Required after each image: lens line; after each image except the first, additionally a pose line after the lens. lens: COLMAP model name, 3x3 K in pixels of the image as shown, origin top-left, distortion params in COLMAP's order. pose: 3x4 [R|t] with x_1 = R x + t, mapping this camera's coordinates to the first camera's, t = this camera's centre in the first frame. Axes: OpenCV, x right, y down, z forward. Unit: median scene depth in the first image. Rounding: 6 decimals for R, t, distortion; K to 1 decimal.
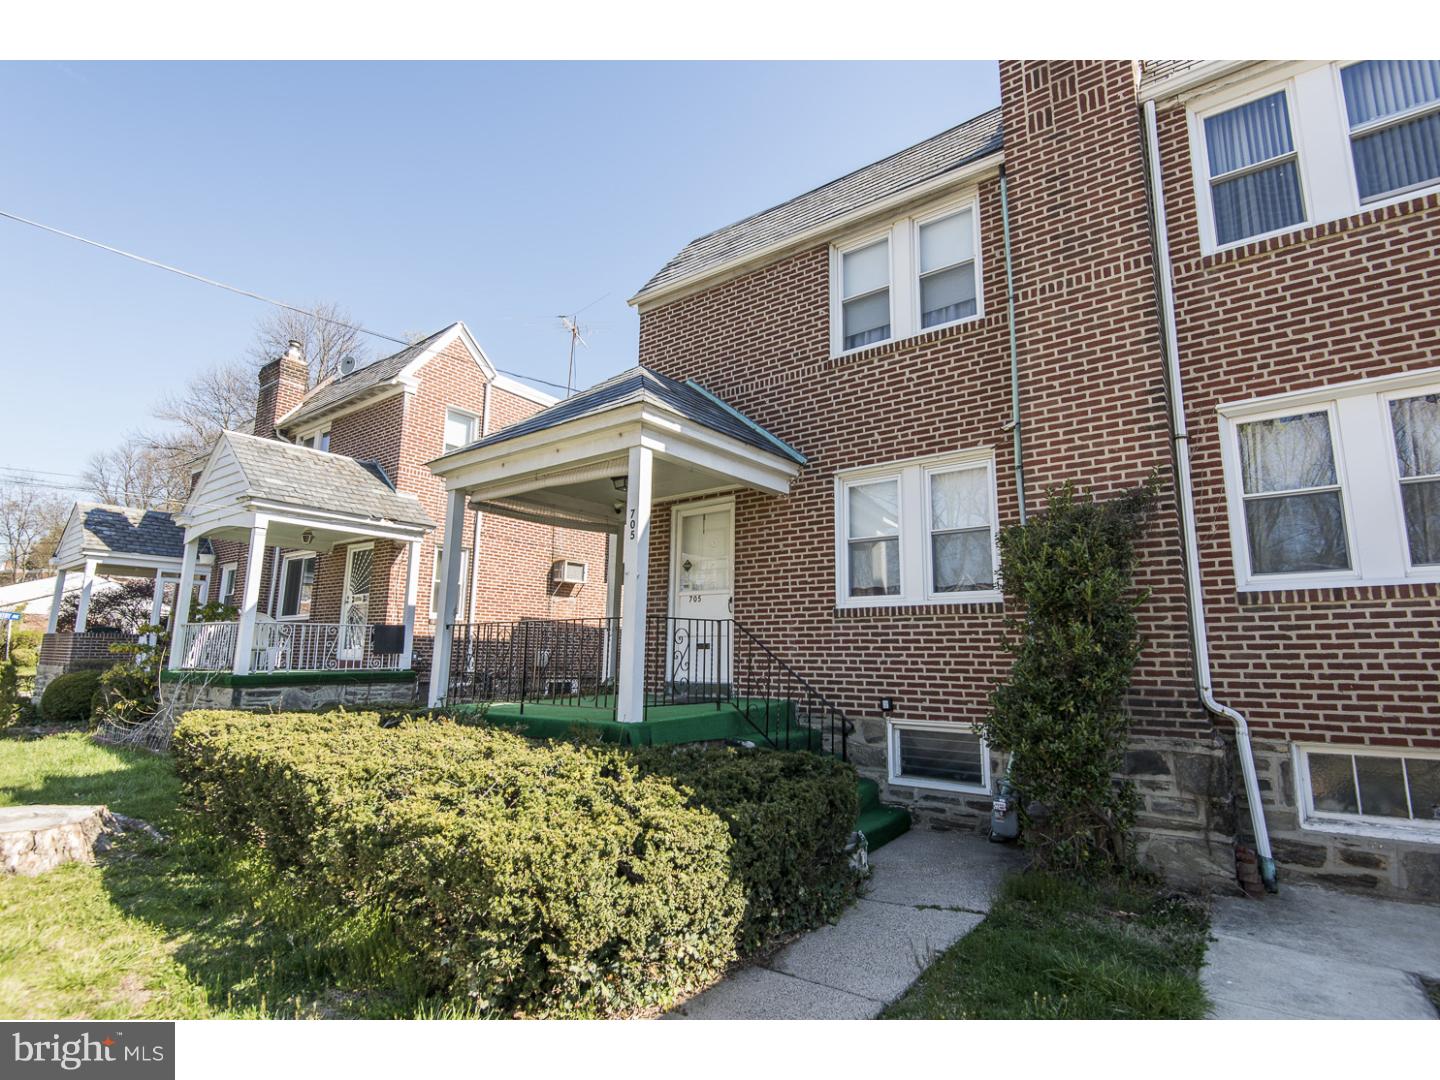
lens RADIAL K [[716.7, 0, 720.0], [0, 716.7, 540.0], [0, 0, 1]] dist [0.029863, -0.028382]
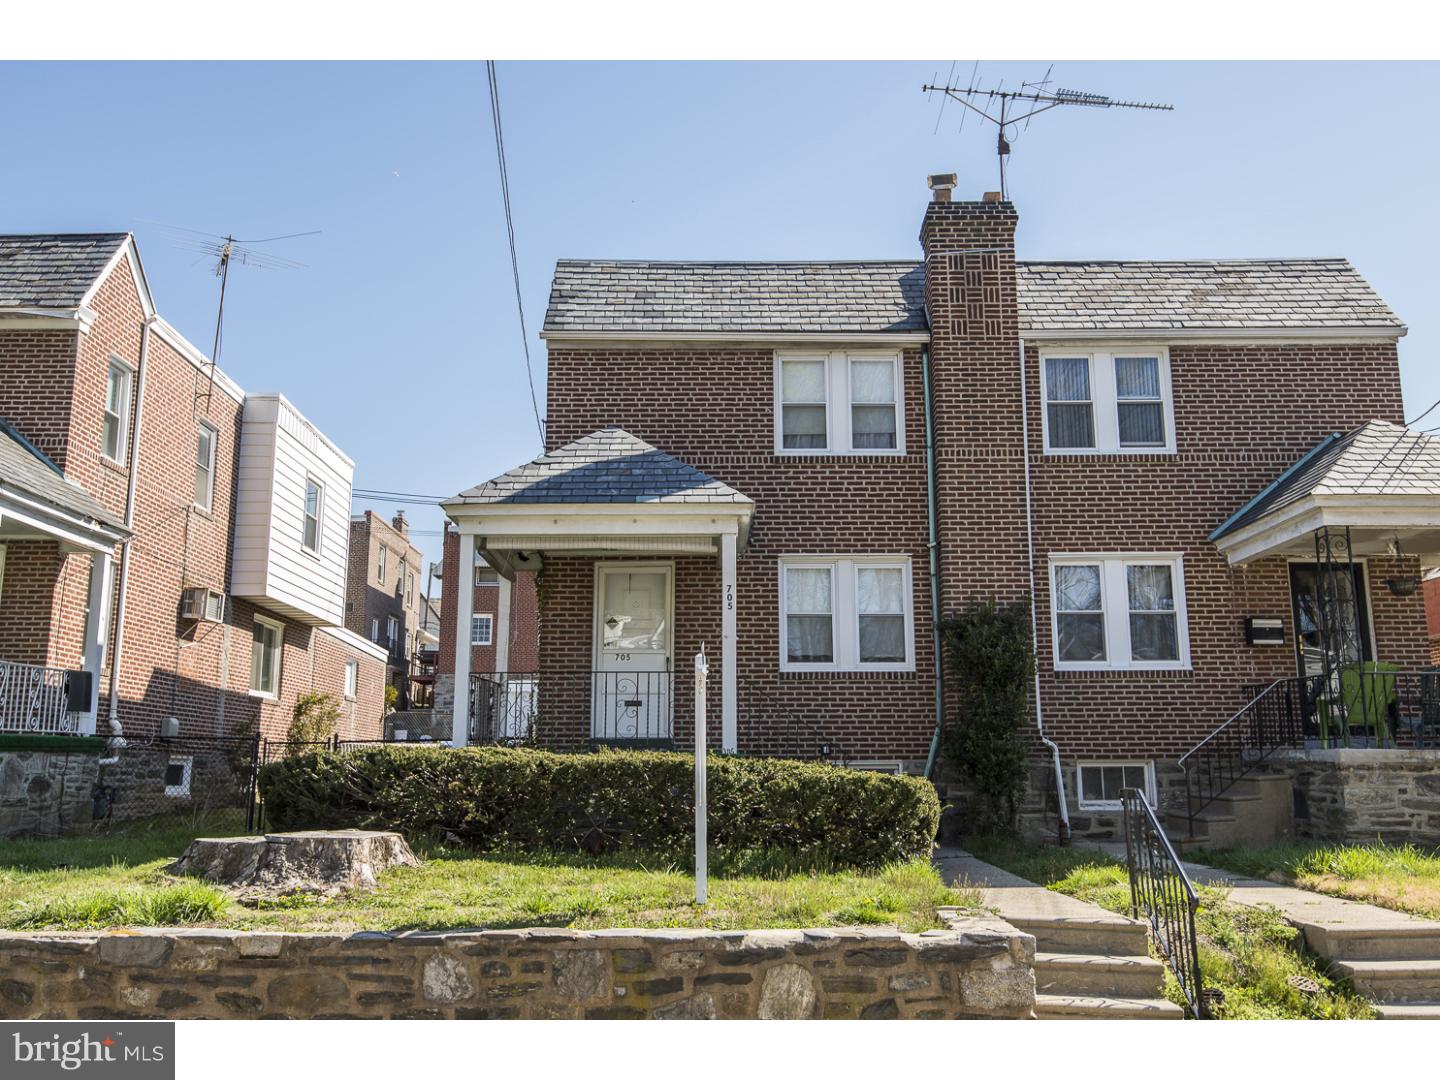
lens RADIAL K [[1246.8, 0, 720.0], [0, 1246.8, 540.0], [0, 0, 1]] dist [0.010337, 0.003629]
pose [[0.790182, 0.100370, 0.604598, -1.296943], [-0.091642, 0.994758, -0.045370, -0.019946], [-0.605982, -0.019556, 0.795238, -0.624996]]
